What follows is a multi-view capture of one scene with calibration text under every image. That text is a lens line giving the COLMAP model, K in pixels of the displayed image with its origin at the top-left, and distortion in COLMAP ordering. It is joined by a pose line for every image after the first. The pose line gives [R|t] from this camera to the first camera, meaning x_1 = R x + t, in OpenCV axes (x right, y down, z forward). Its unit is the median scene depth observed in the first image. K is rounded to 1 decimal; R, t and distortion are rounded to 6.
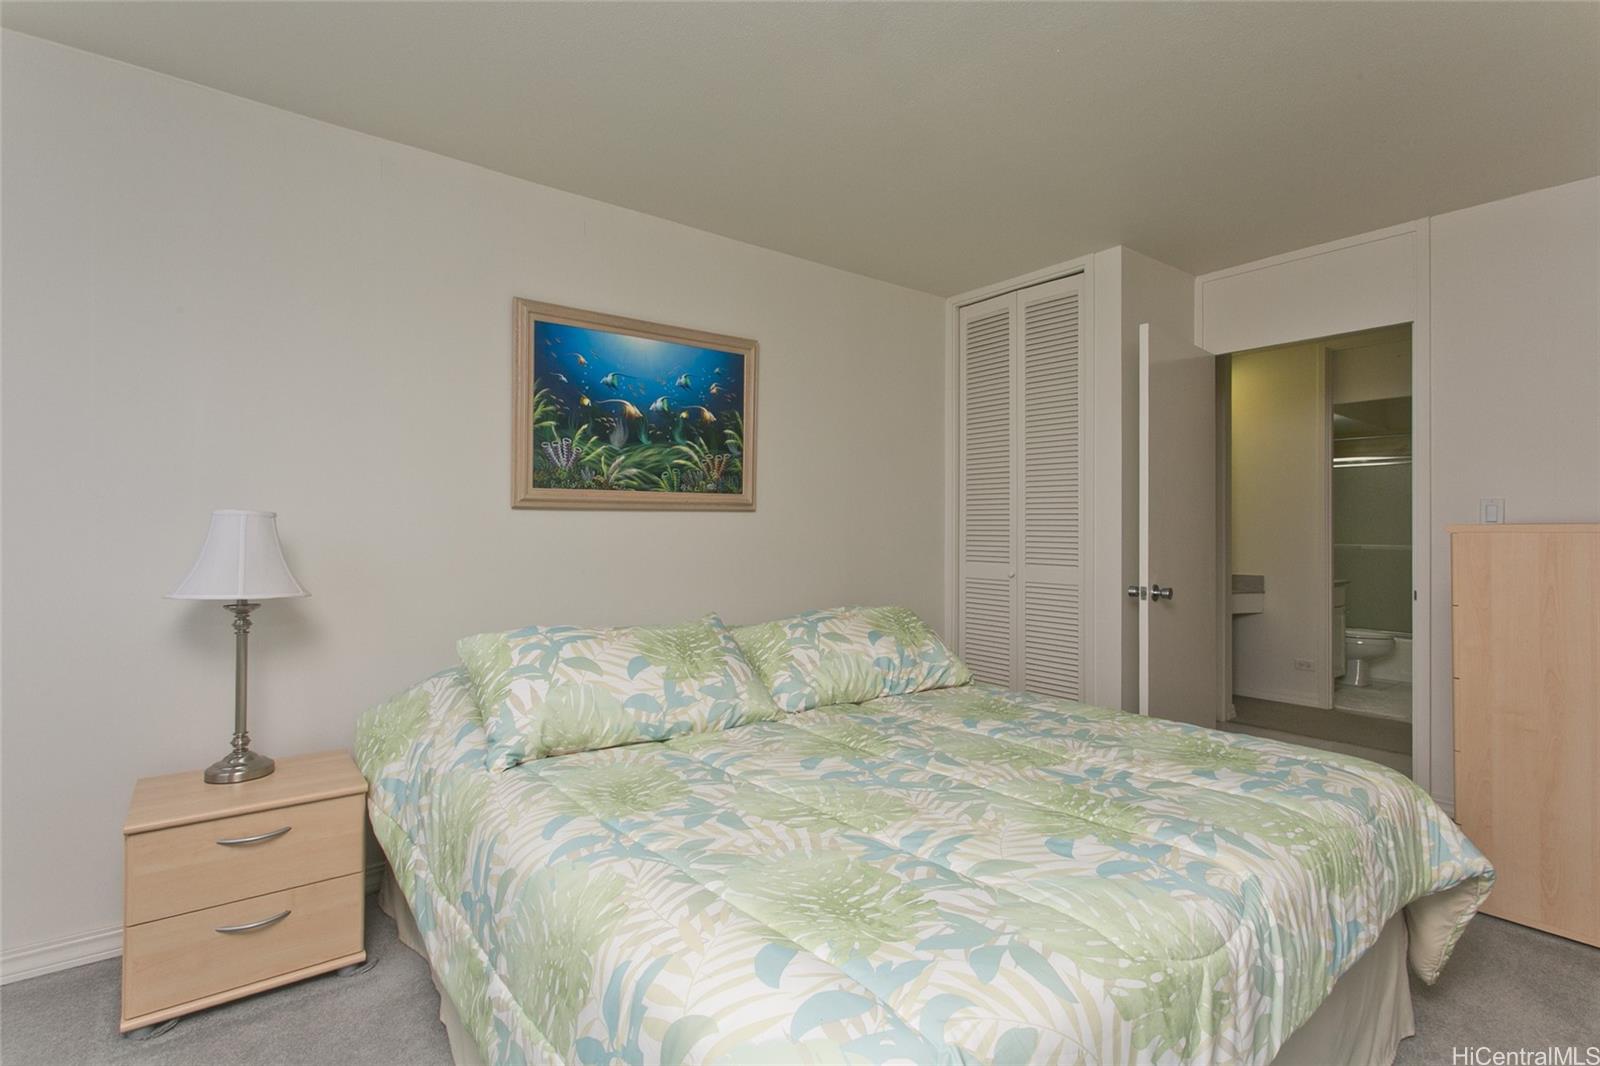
lens RADIAL K [[755.0, 0, 784.4], [0, 755.0, 526.6], [0, 0, 1]] dist [-0.002230, 0.002037]
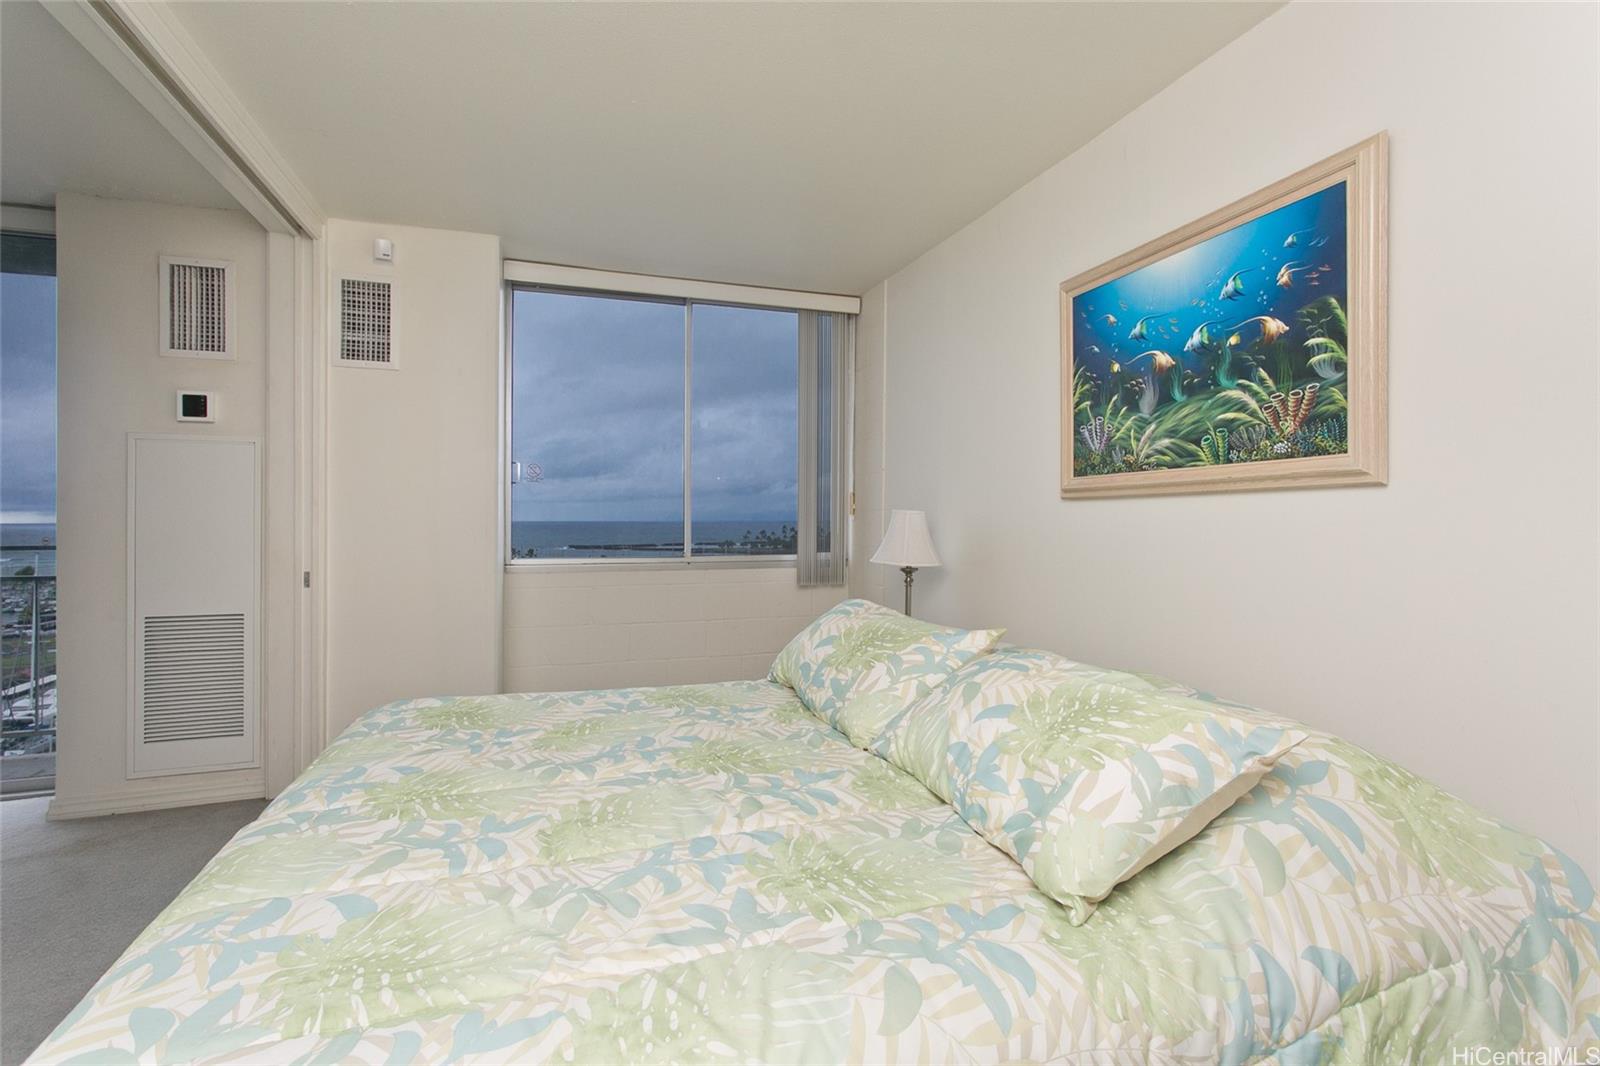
lens RADIAL K [[755.0, 0, 810.0], [0, 755.0, 516.1], [0, 0, 1]] dist [-0.002230, 0.002037]
pose [[-0.313807, -0.007305, -0.949459, 0.592236], [0.001449, 0.999966, -0.008173, 0.003398], [0.949486, -0.003941, -0.313785, 0.887874]]
